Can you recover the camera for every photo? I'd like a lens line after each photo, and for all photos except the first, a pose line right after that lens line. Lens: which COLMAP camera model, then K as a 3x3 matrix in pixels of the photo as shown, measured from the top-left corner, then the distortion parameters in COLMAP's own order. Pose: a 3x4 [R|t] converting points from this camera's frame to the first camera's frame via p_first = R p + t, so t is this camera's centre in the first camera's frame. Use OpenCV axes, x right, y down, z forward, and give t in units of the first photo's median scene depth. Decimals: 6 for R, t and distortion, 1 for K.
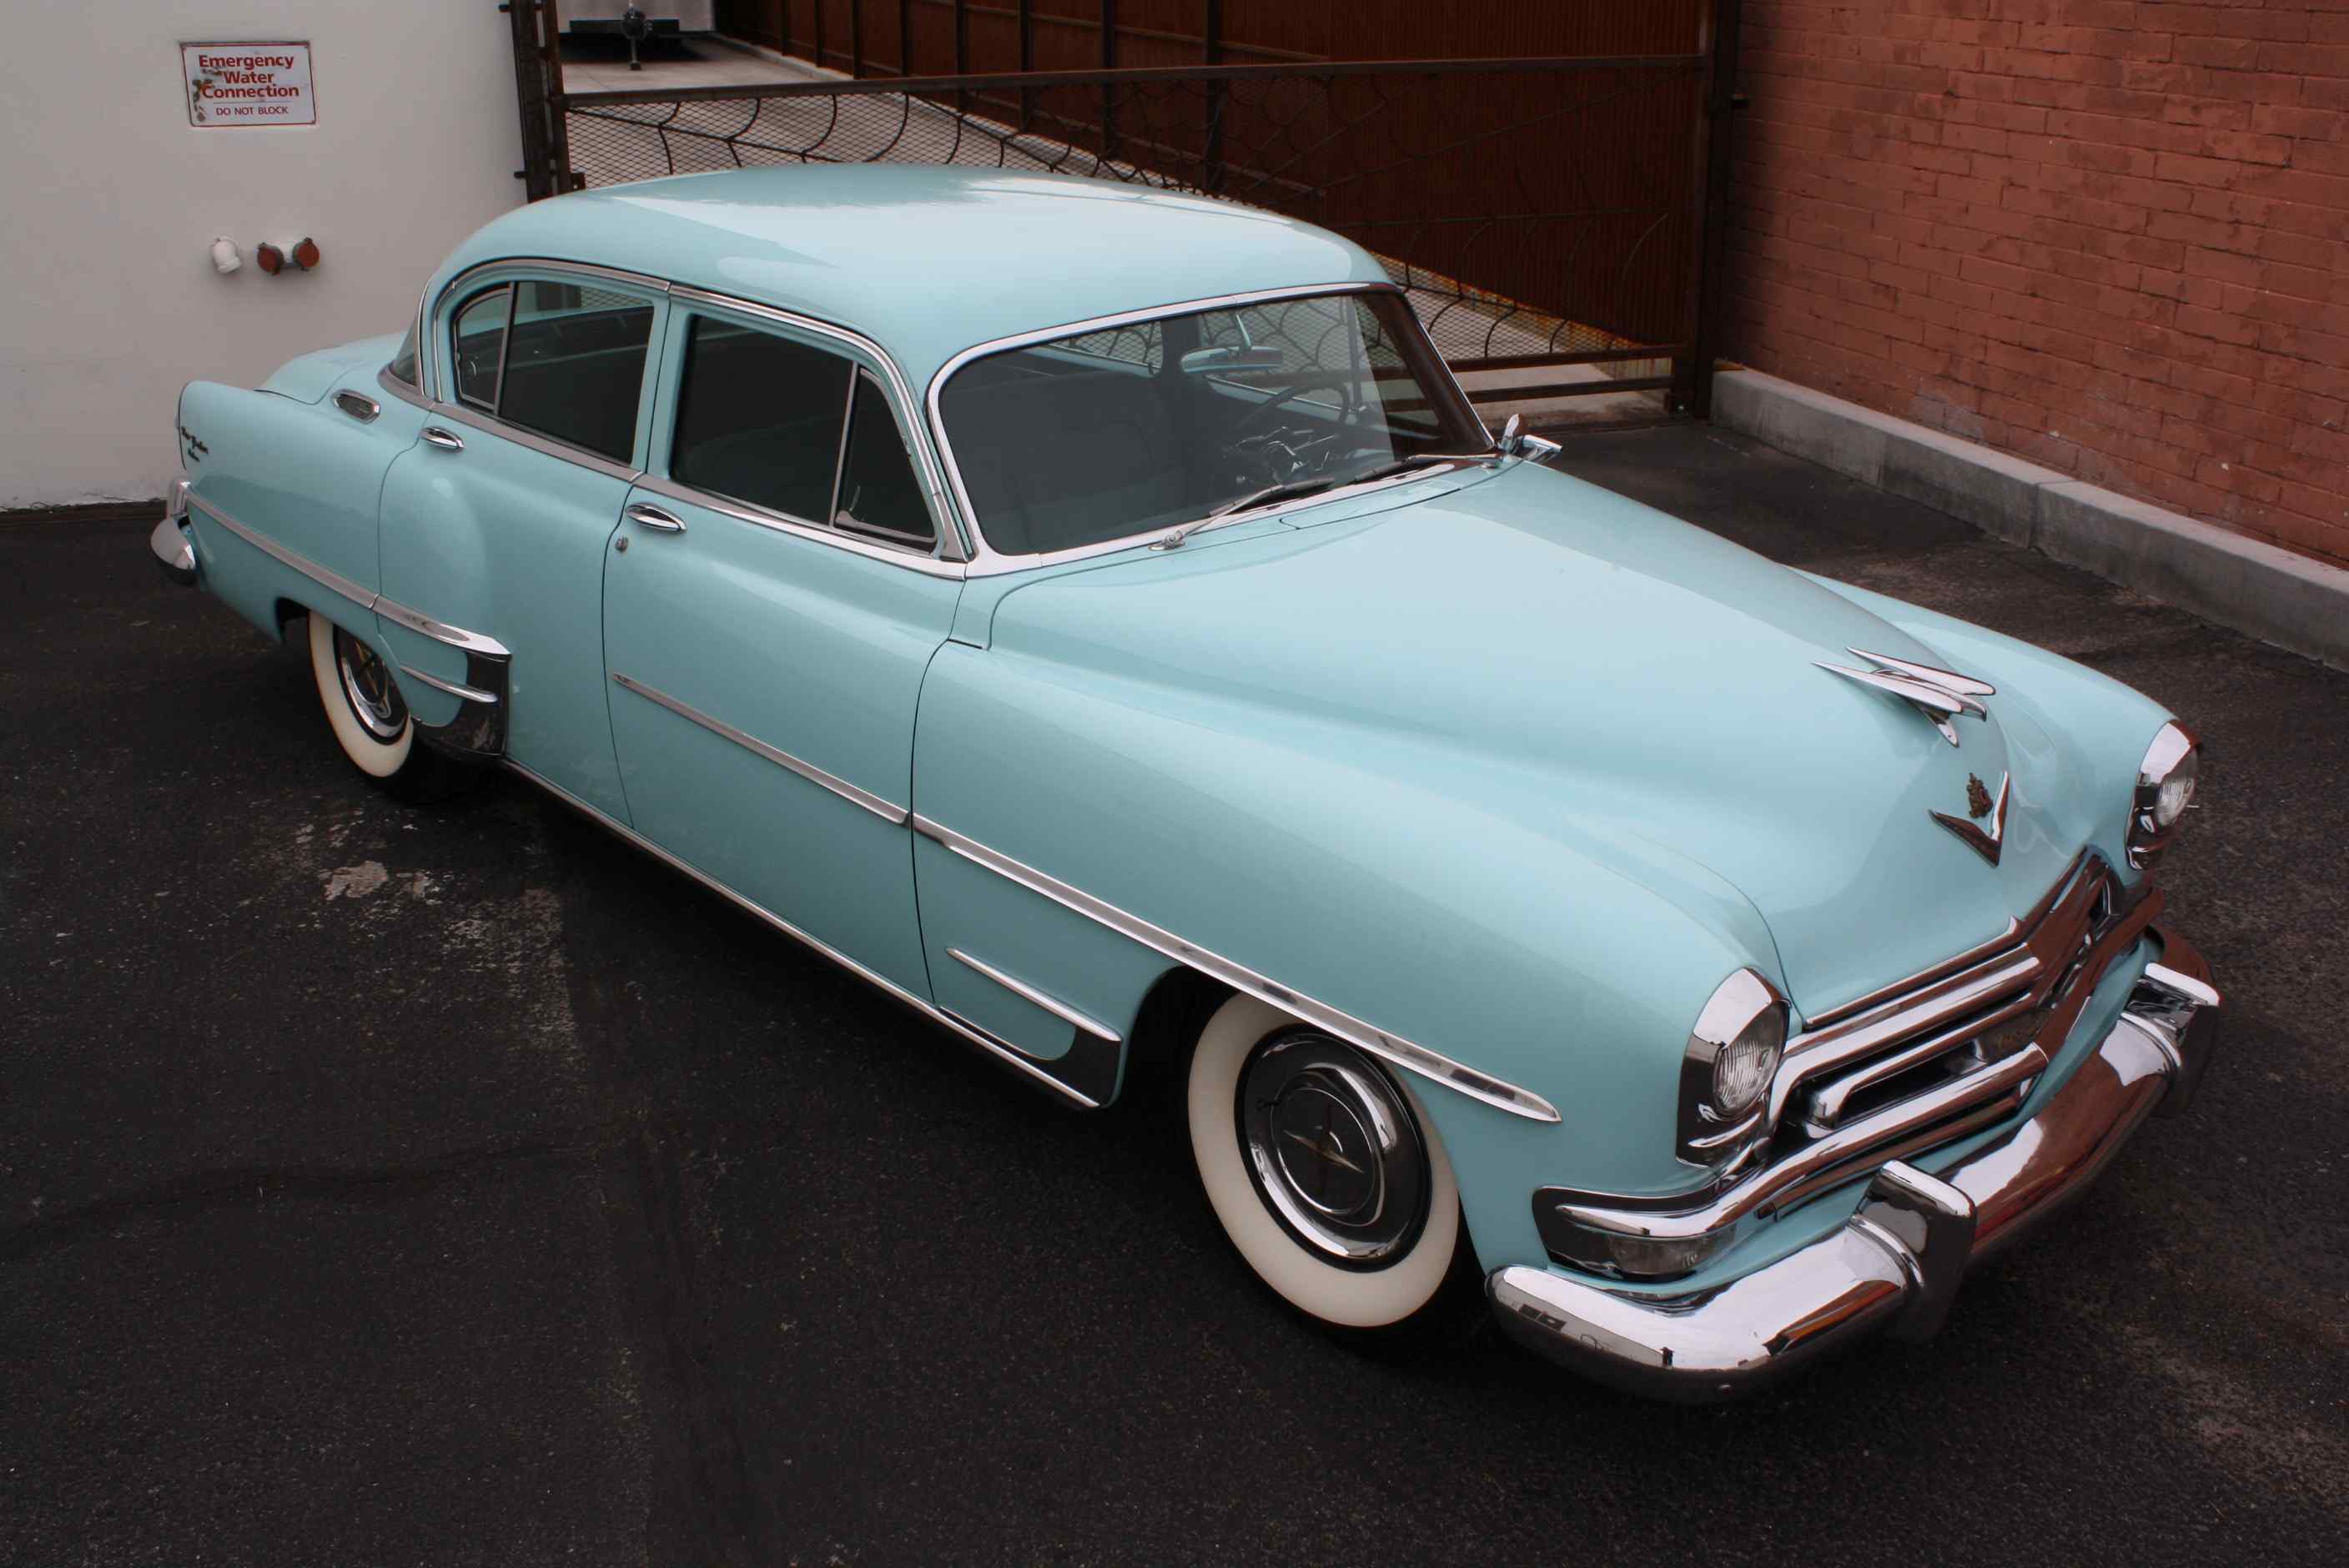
lens RADIAL K [[2232.6, 0, 1186.2], [0, 2232.6, 773.9], [0, 0, 1]] dist [-0.141513, 0.145377]
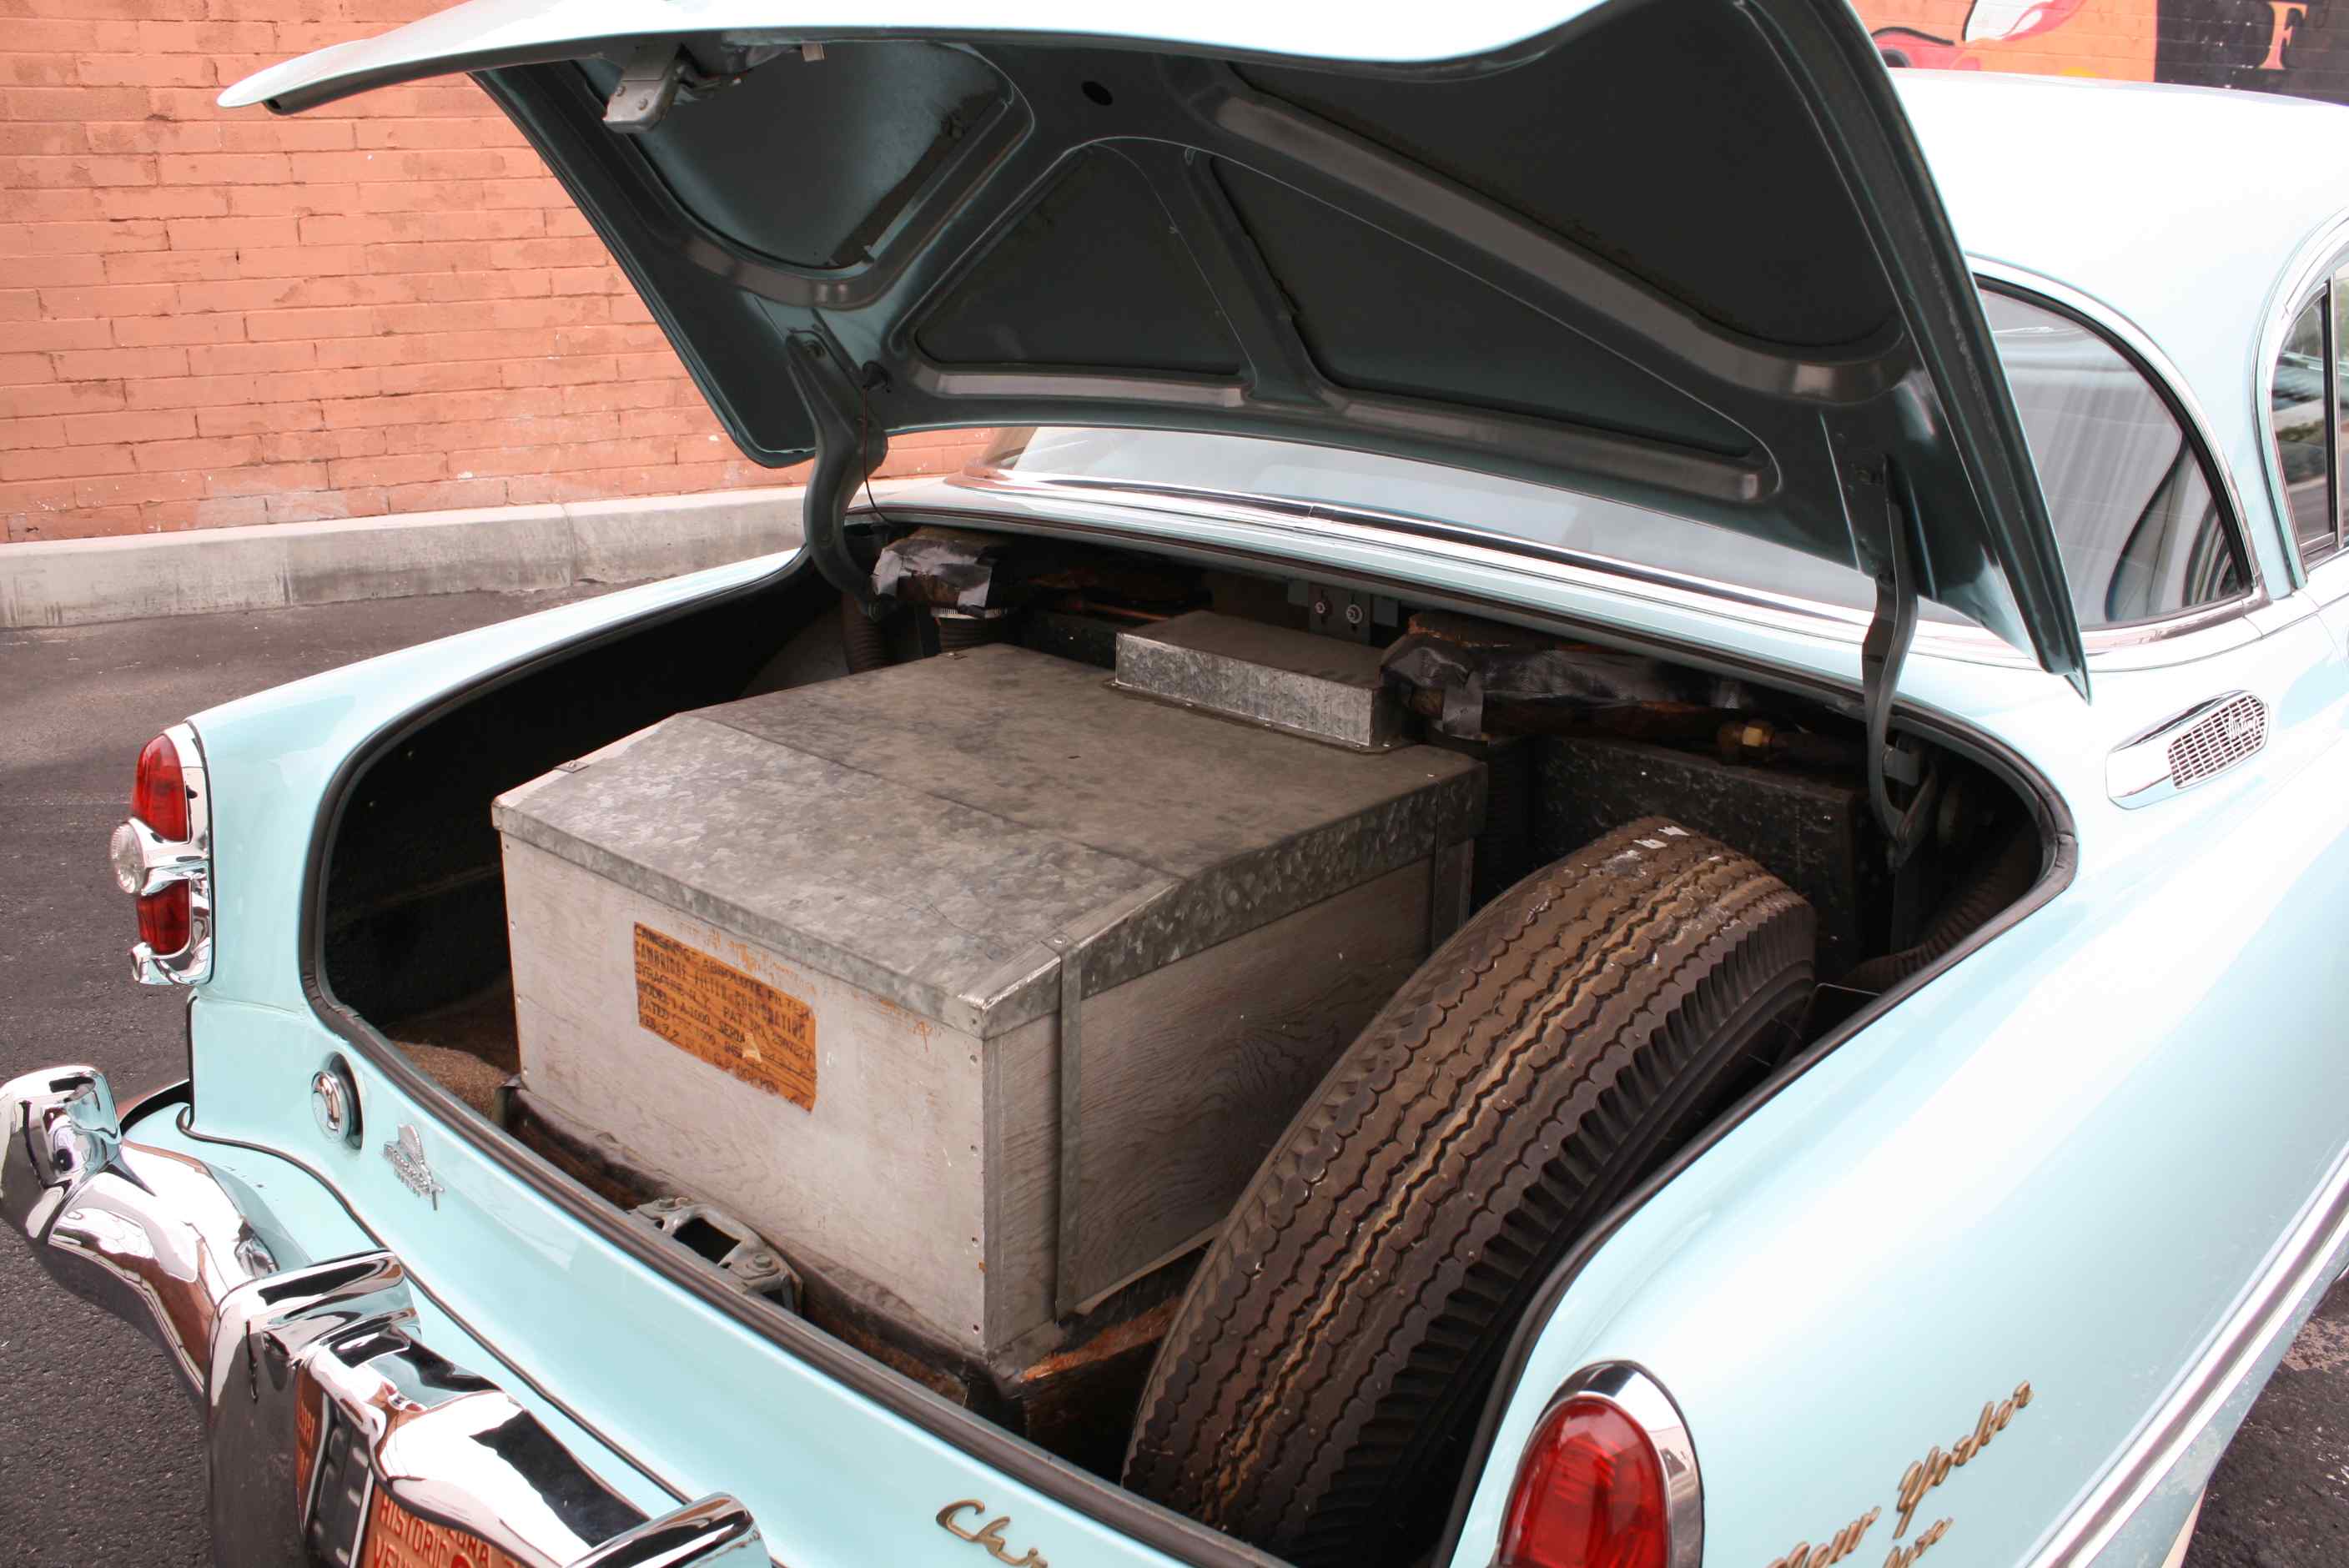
lens RADIAL K [[1974.8, 0, 1176.2], [0, 1974.8, 790.8], [0, 0, 1]] dist [-0.163760, 0.146340]
pose [[-0.057059, -0.330132, 0.942209, -0.452143], [0.350783, 0.876946, 0.328508, -0.218612], [-0.934717, 0.349256, 0.065767, 0.784128]]
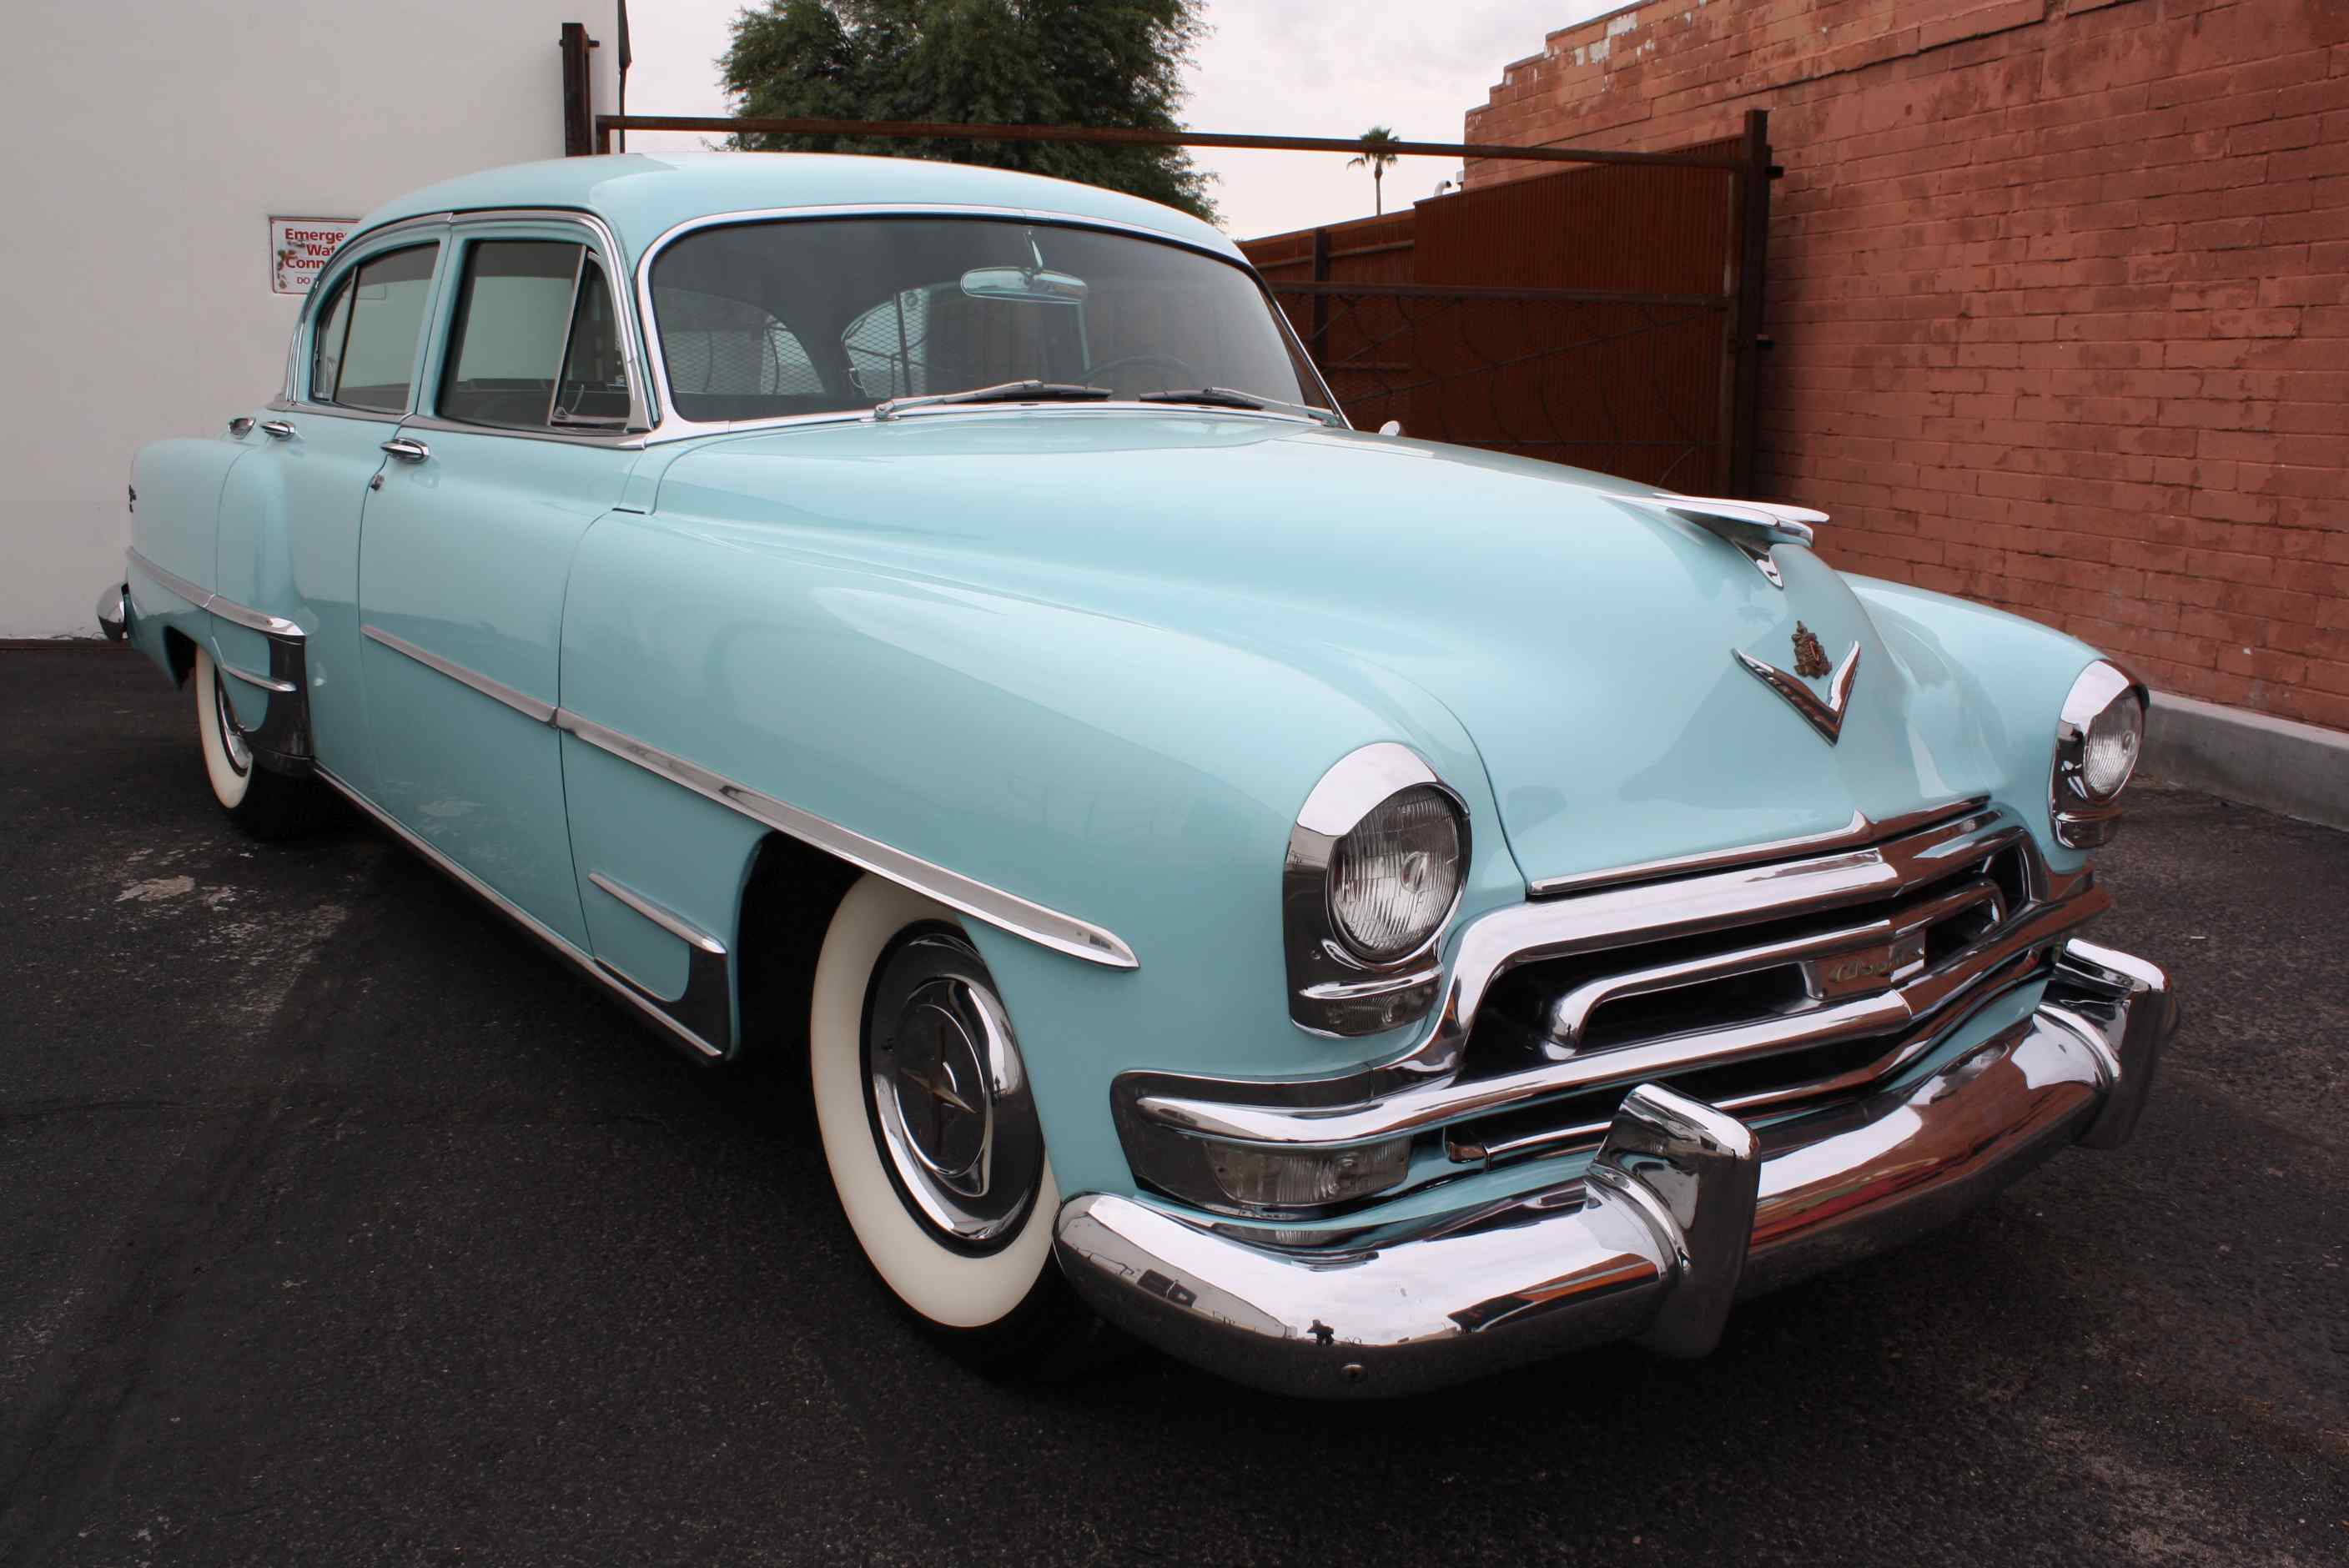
lens RADIAL K [[1979.0, 0, 1184.9], [0, 1979.0, 788.5], [0, 0, 1]] dist [-0.161310, 0.139952]
pose [[0.994853, 0.036973, -0.094338, 0.093817], [-0.052235, 0.984937, -0.164833, 0.079204], [0.086823, 0.168912, 0.981800, 0.146381]]
